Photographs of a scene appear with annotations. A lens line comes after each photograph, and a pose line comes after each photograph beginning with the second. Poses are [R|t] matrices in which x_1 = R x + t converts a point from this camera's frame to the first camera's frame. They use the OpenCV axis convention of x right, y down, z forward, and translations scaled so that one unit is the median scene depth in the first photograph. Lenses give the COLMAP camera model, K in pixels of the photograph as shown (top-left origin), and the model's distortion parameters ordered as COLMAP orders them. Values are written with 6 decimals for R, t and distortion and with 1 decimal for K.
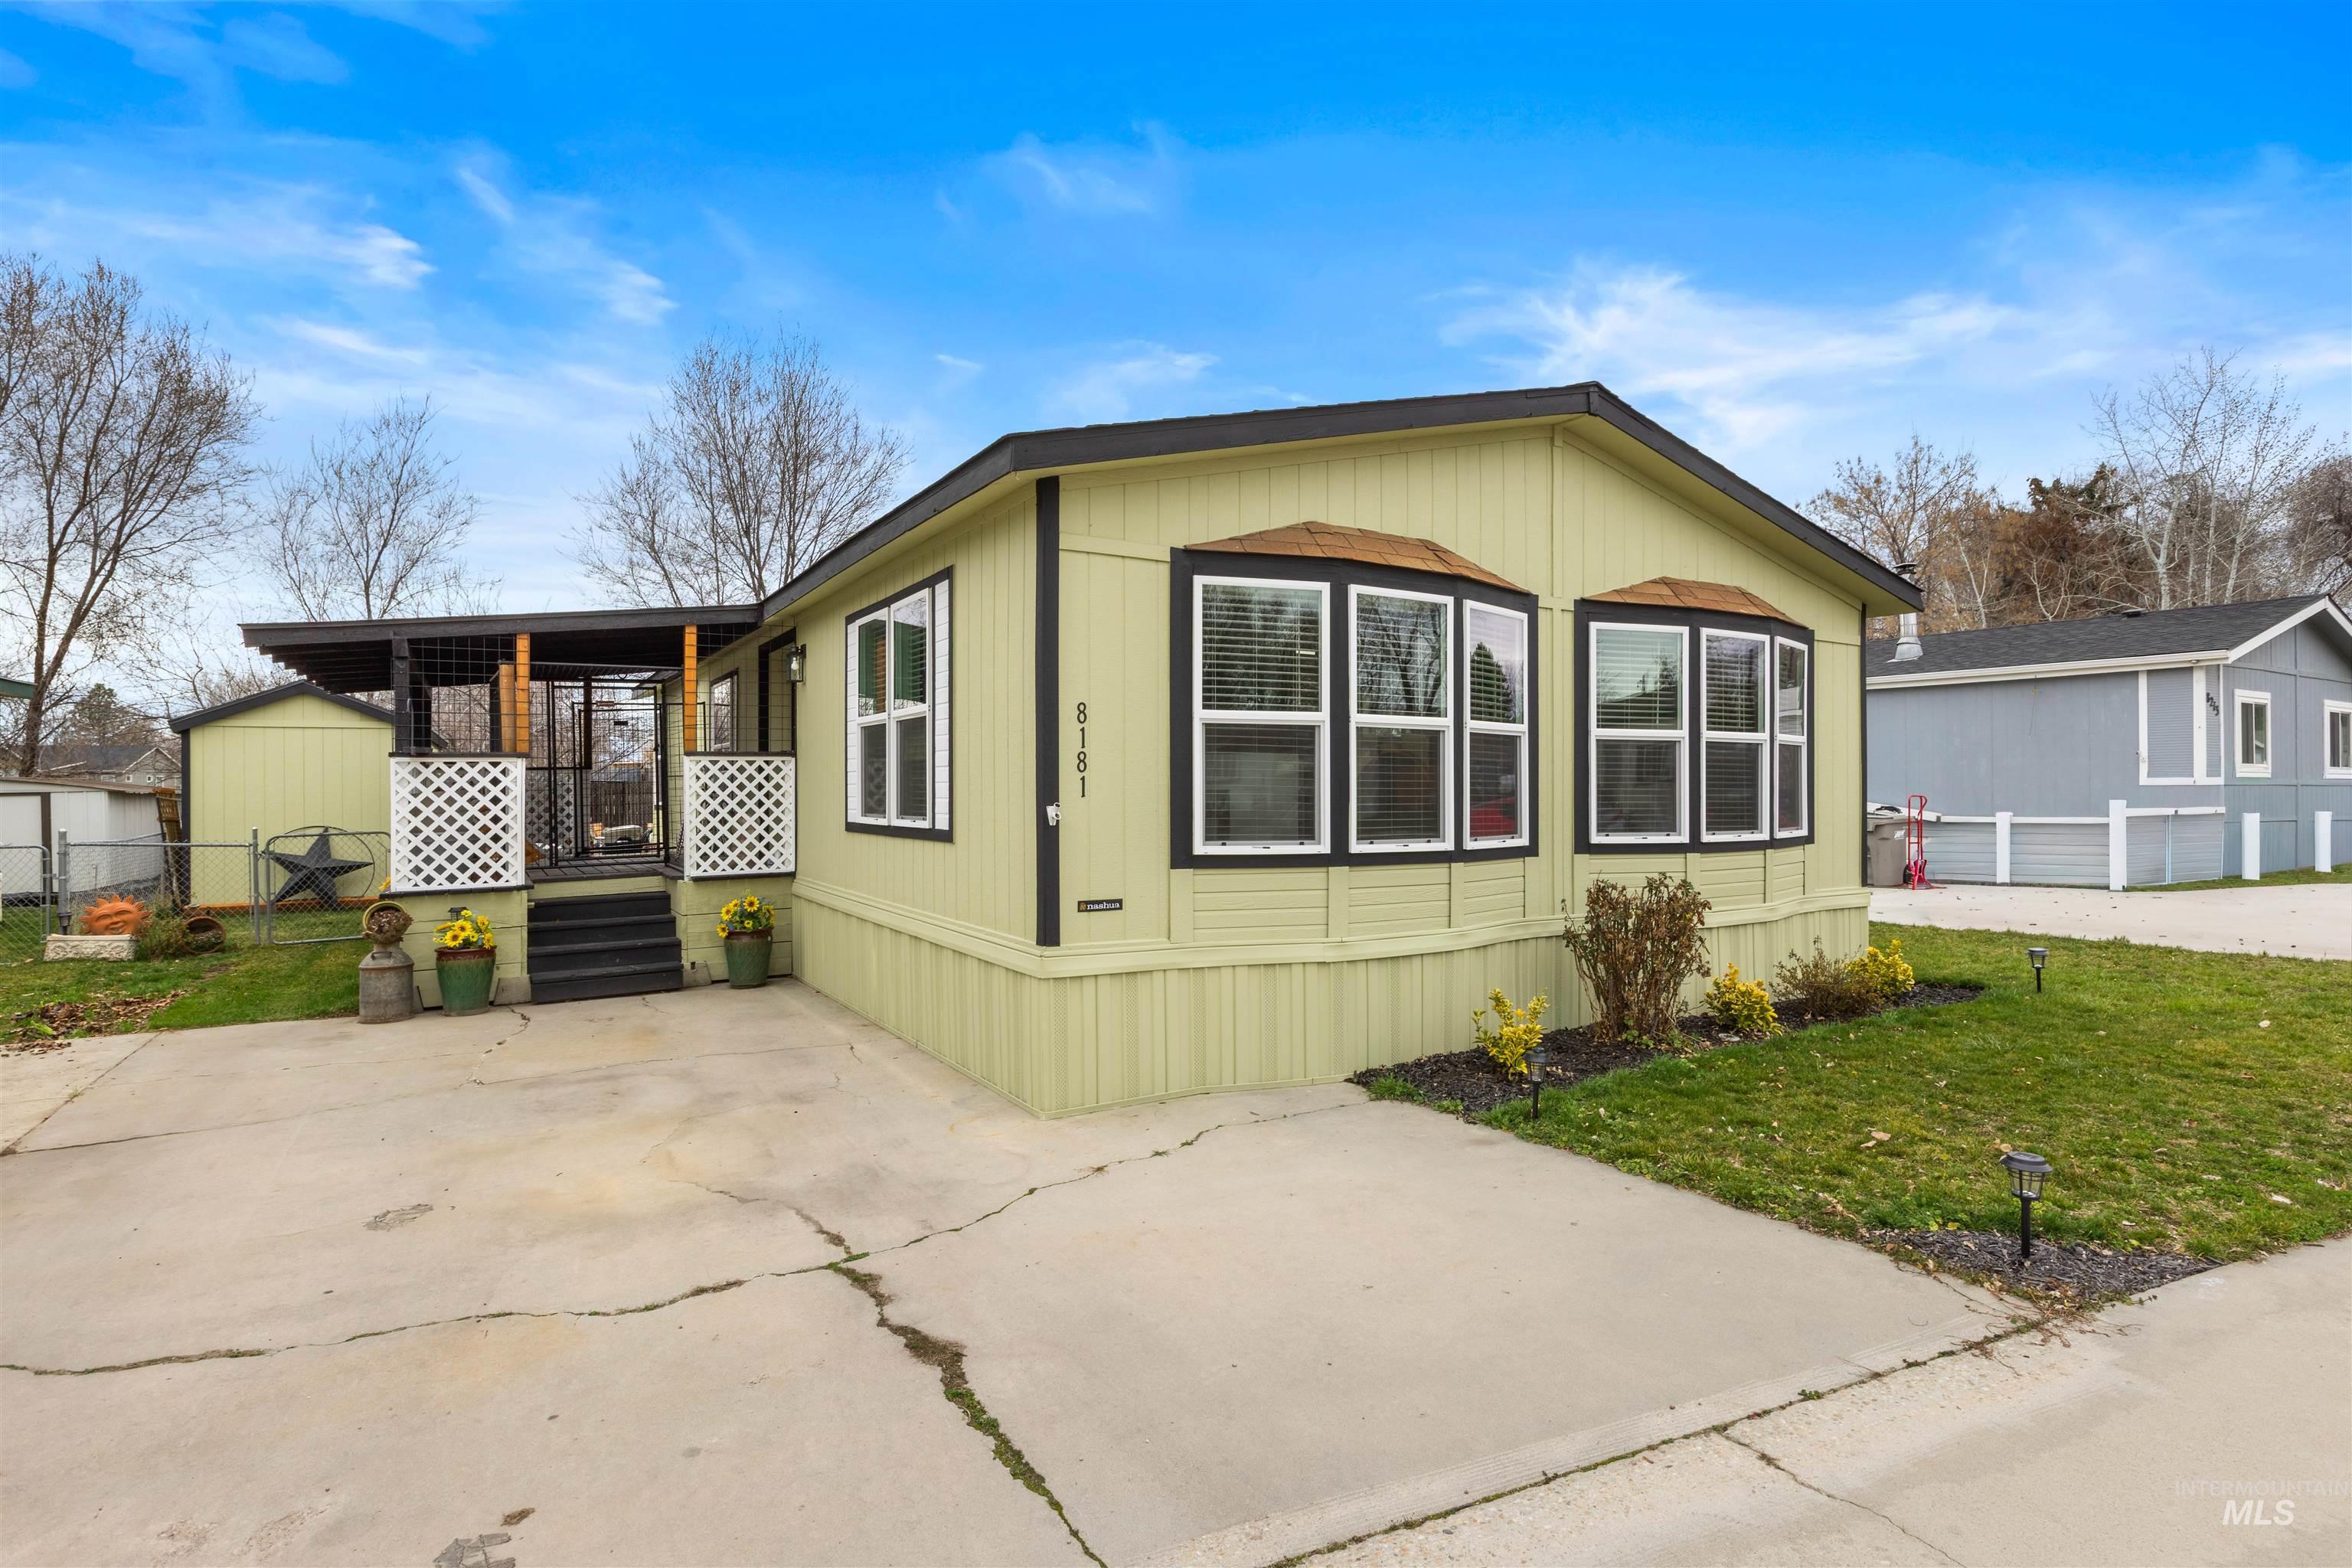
lens RADIAL K [[1190.3, 0, 1187.8], [0, 1190.3, 785.1], [0, 0, 1]] dist [0.003609, 0.000249]
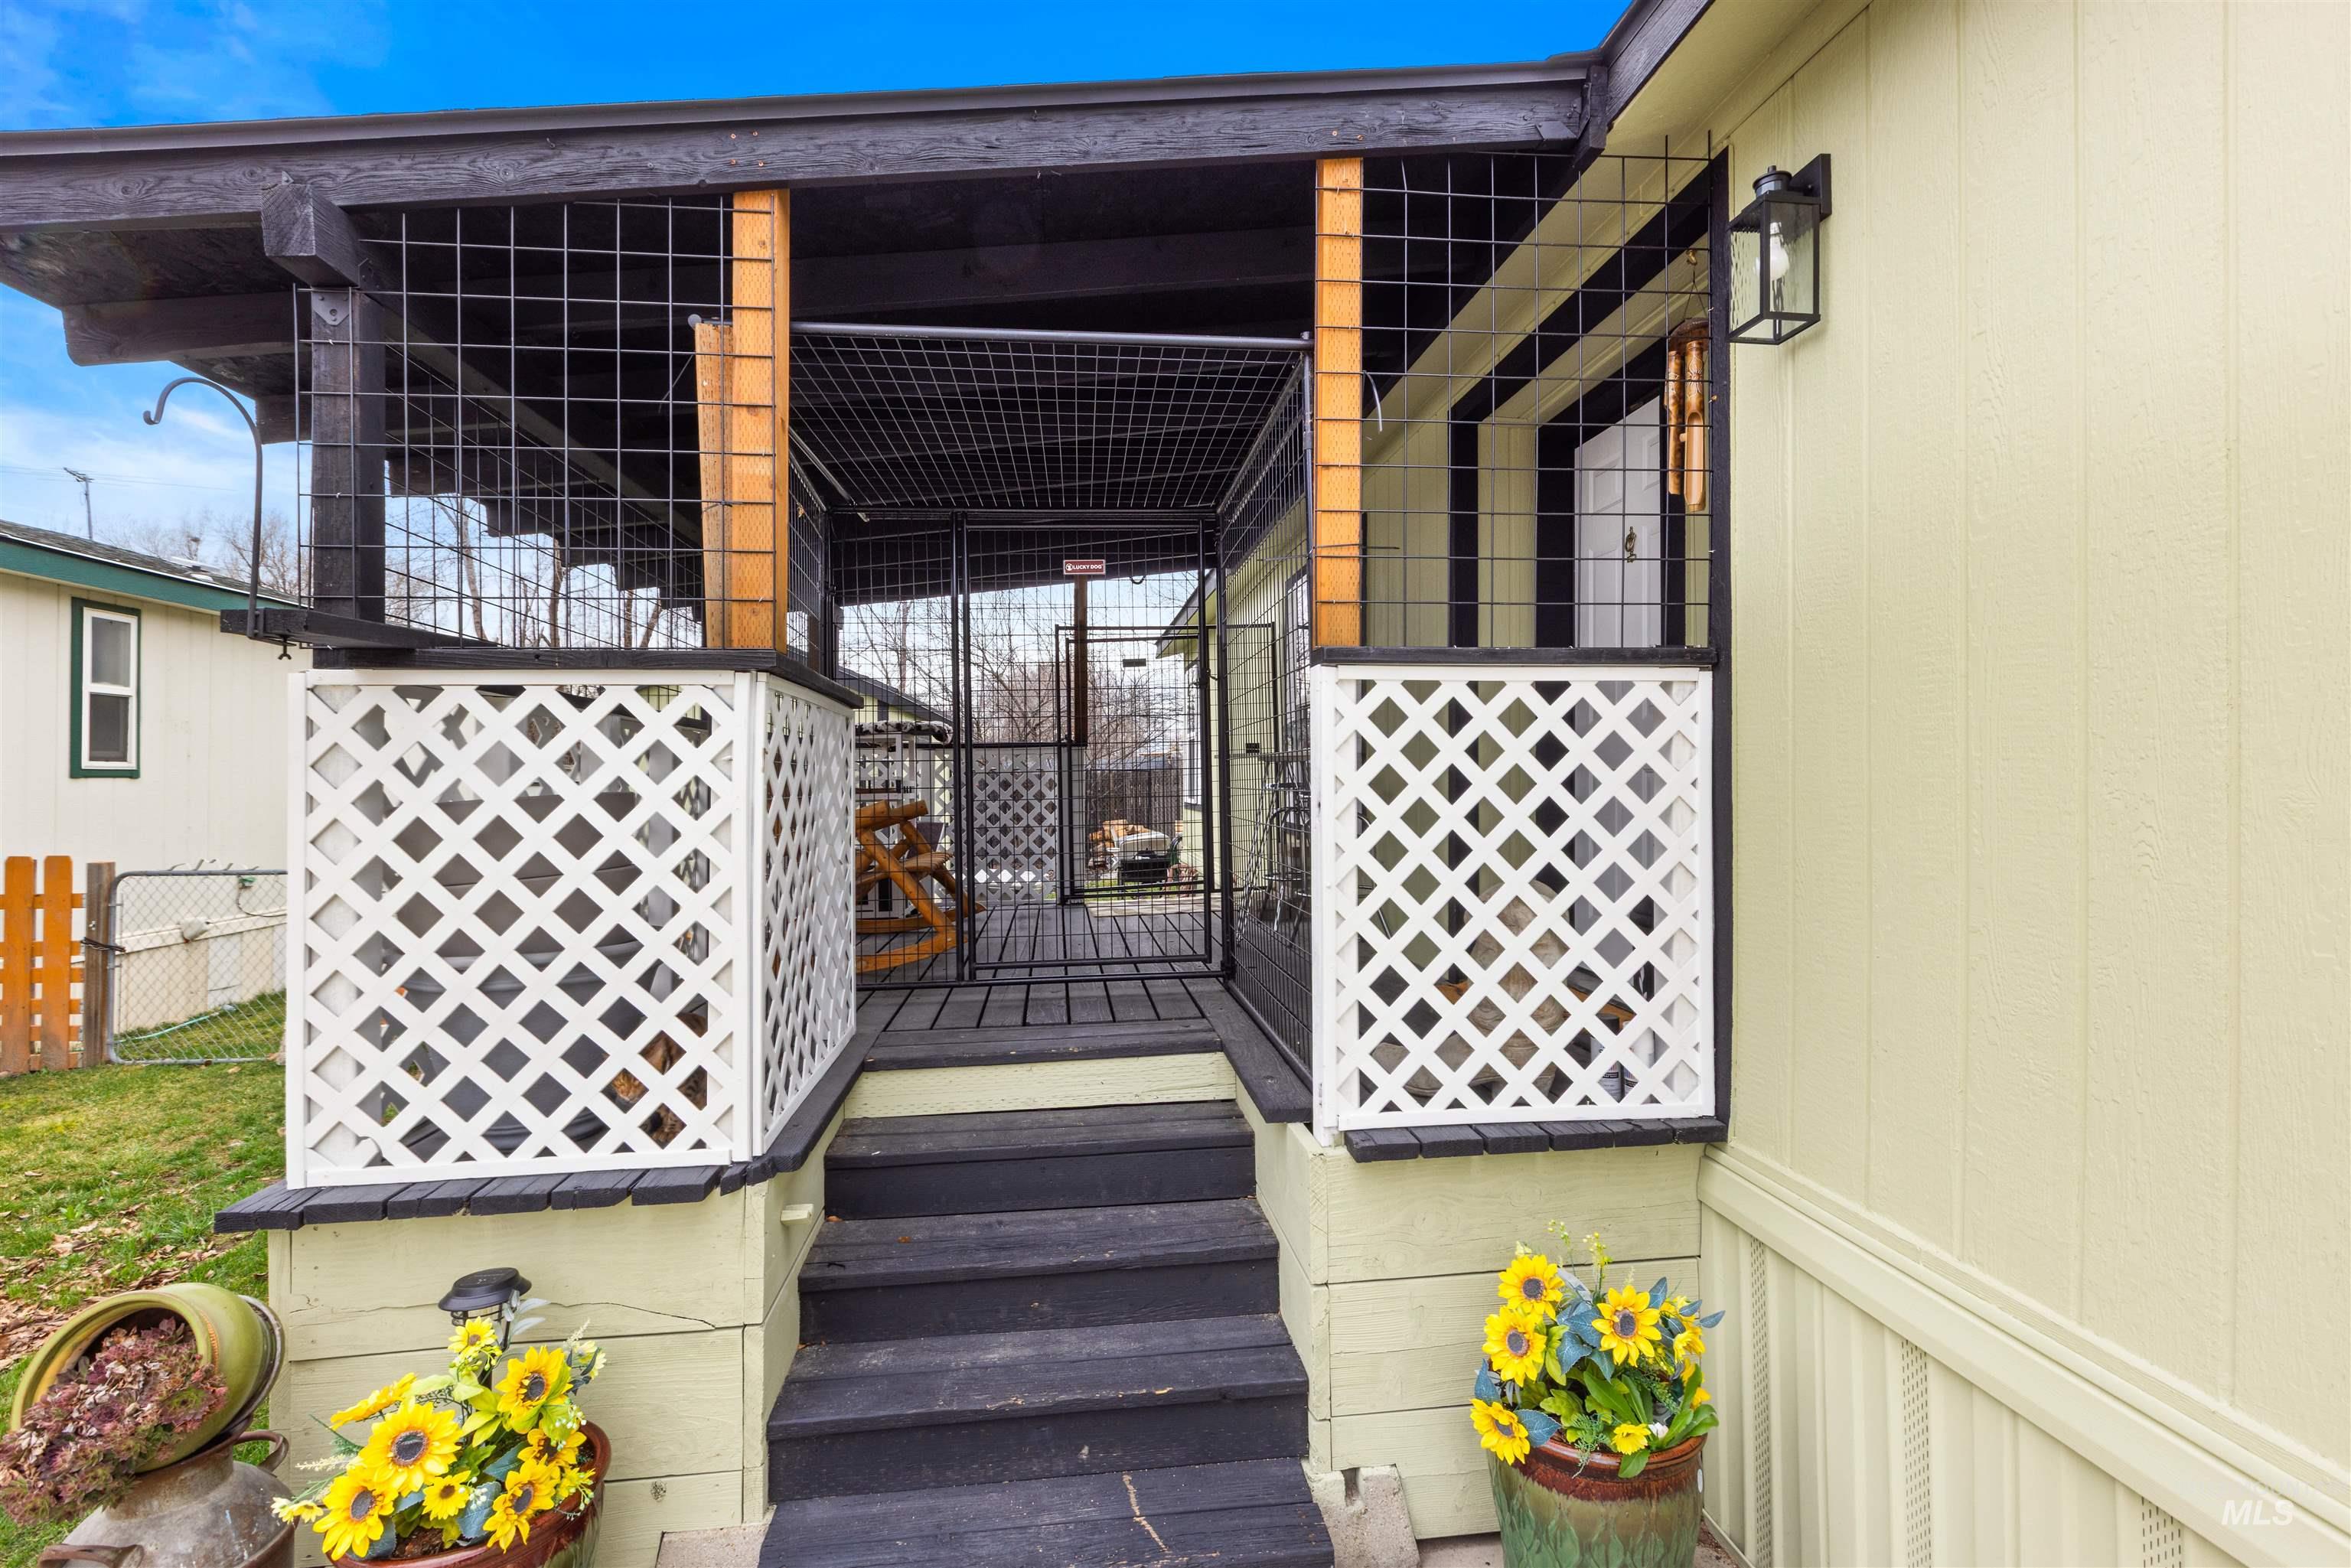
lens RADIAL K [[1041.5, 0, 1175.6], [0, 1041.5, 778.9], [0, 0, 1]] dist [-0.000306, 0.000382]
pose [[0.912434, 0.002312, -0.409216, -0.357114], [-0.001168, 0.999995, 0.003045, -0.000138], [0.409221, -0.002300, 0.912432, 0.778209]]
